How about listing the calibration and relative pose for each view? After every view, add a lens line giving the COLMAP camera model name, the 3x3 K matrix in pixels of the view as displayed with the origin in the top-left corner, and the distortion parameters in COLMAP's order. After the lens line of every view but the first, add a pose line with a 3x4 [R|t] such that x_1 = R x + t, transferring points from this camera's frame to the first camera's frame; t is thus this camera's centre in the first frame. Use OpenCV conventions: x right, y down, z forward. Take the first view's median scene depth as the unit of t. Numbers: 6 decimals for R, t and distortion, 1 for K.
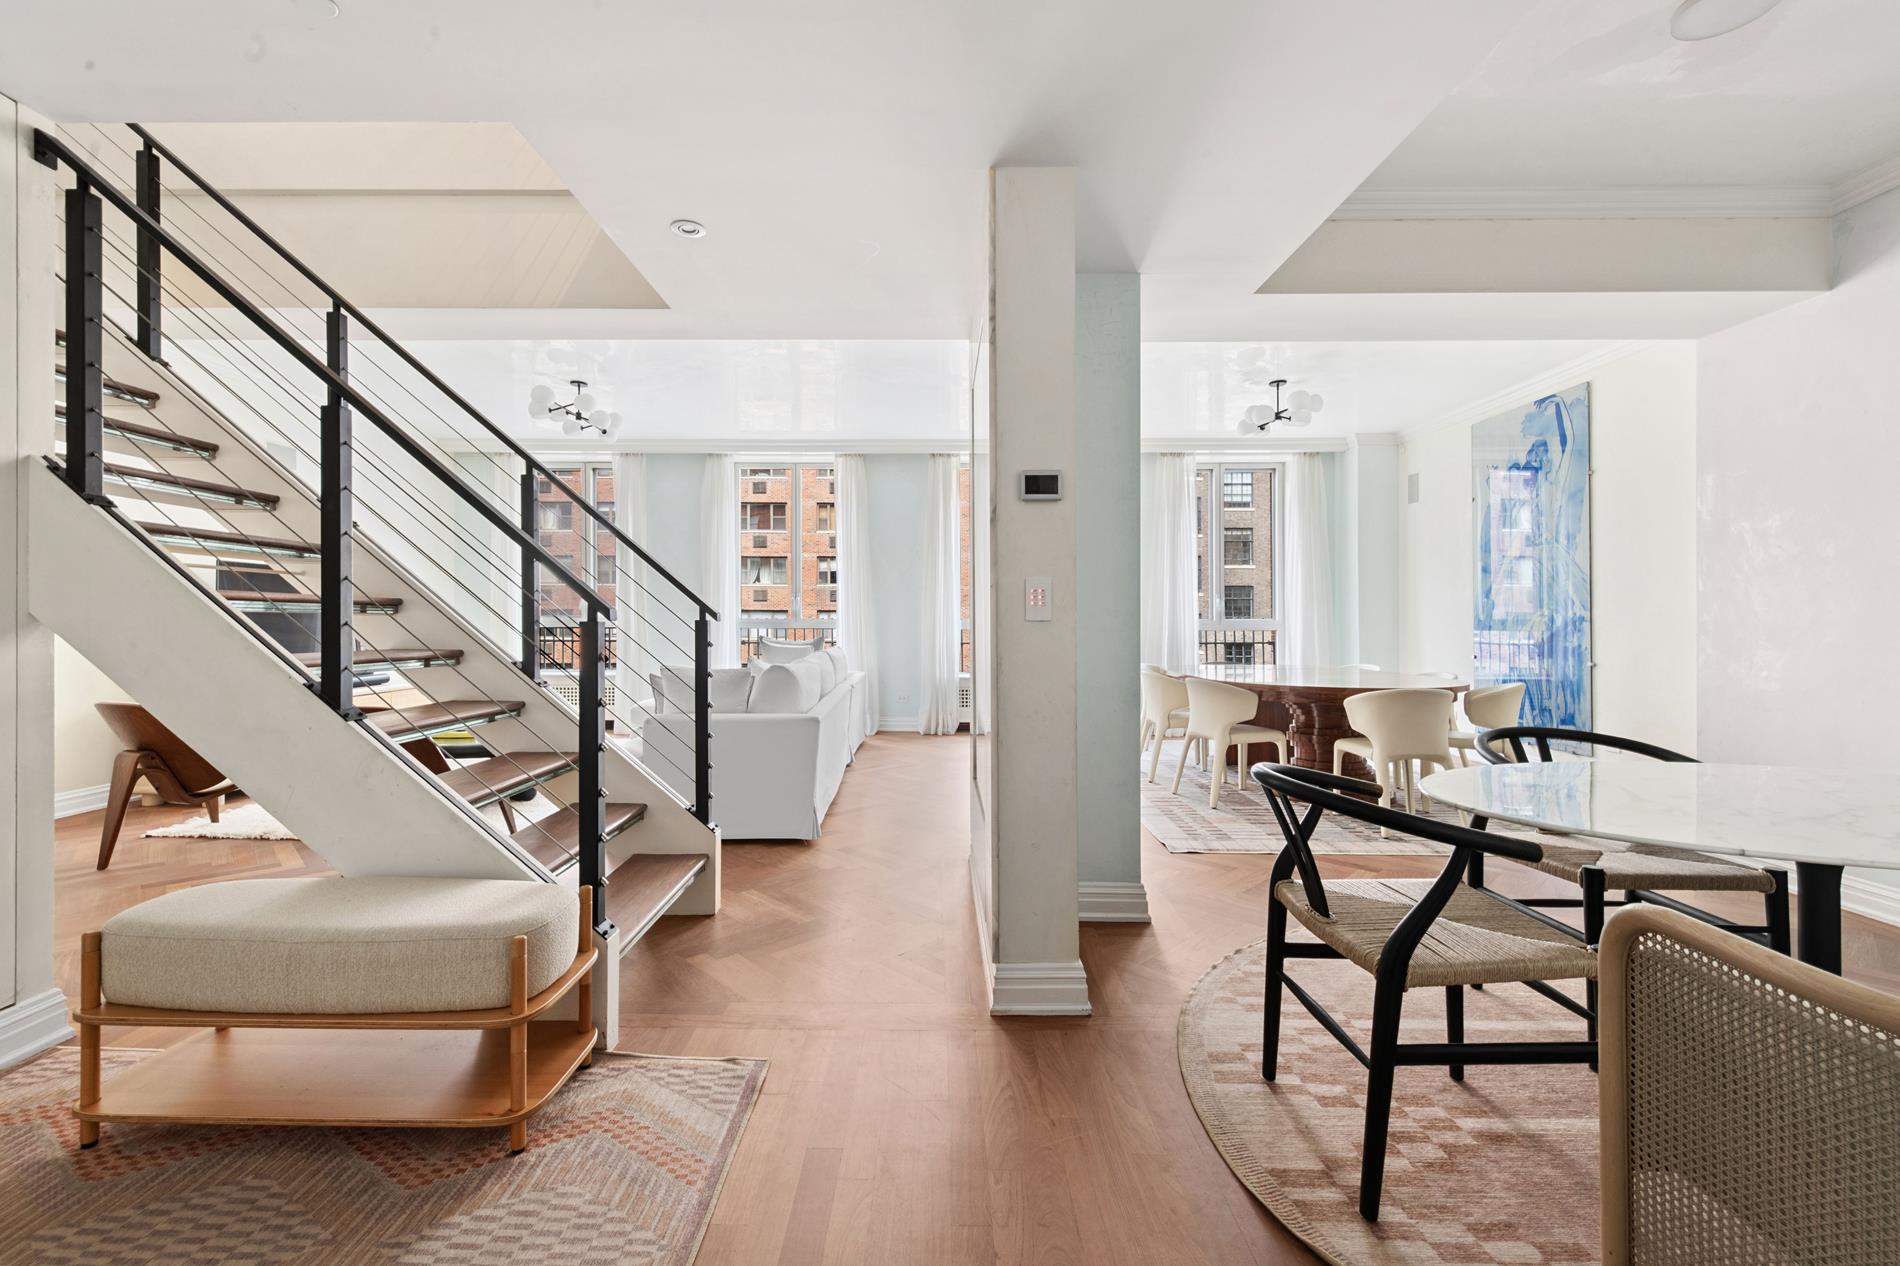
lens RADIAL K [[793.3, 0, 939.8], [0, 793.3, 637.0], [0, 0, 1]] dist [0.001807, -0.000071]
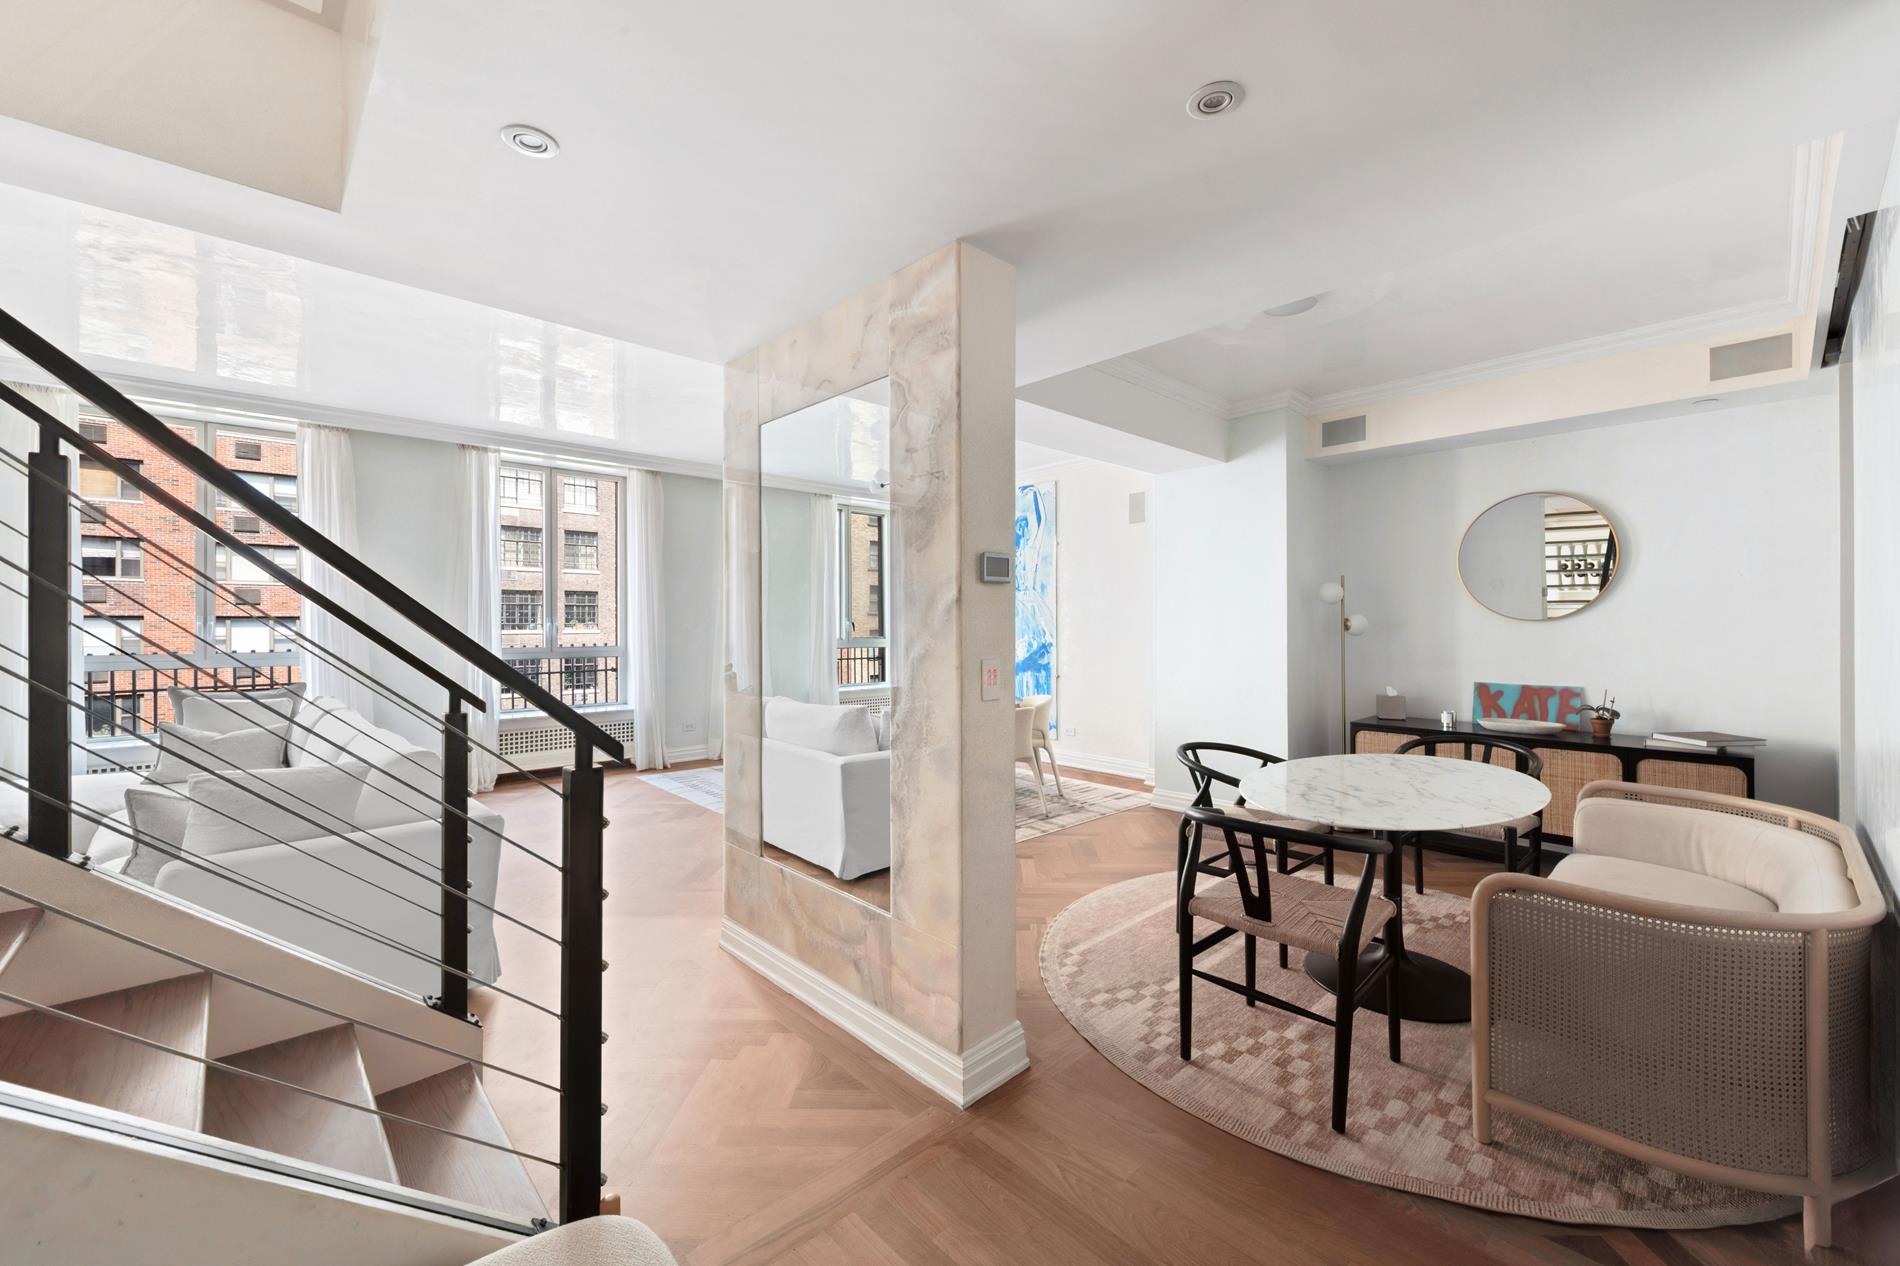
lens RADIAL K [[746.0, 0, 950.0], [0, 746.0, 633.0], [0, 0, 1]] dist [-0.000466, -0.000087]
pose [[0.716403, -0.012730, 0.697570, -0.508693], [0.014921, 0.999884, 0.002922, -0.096940], [-0.697527, 0.008315, 0.716511, 0.309308]]
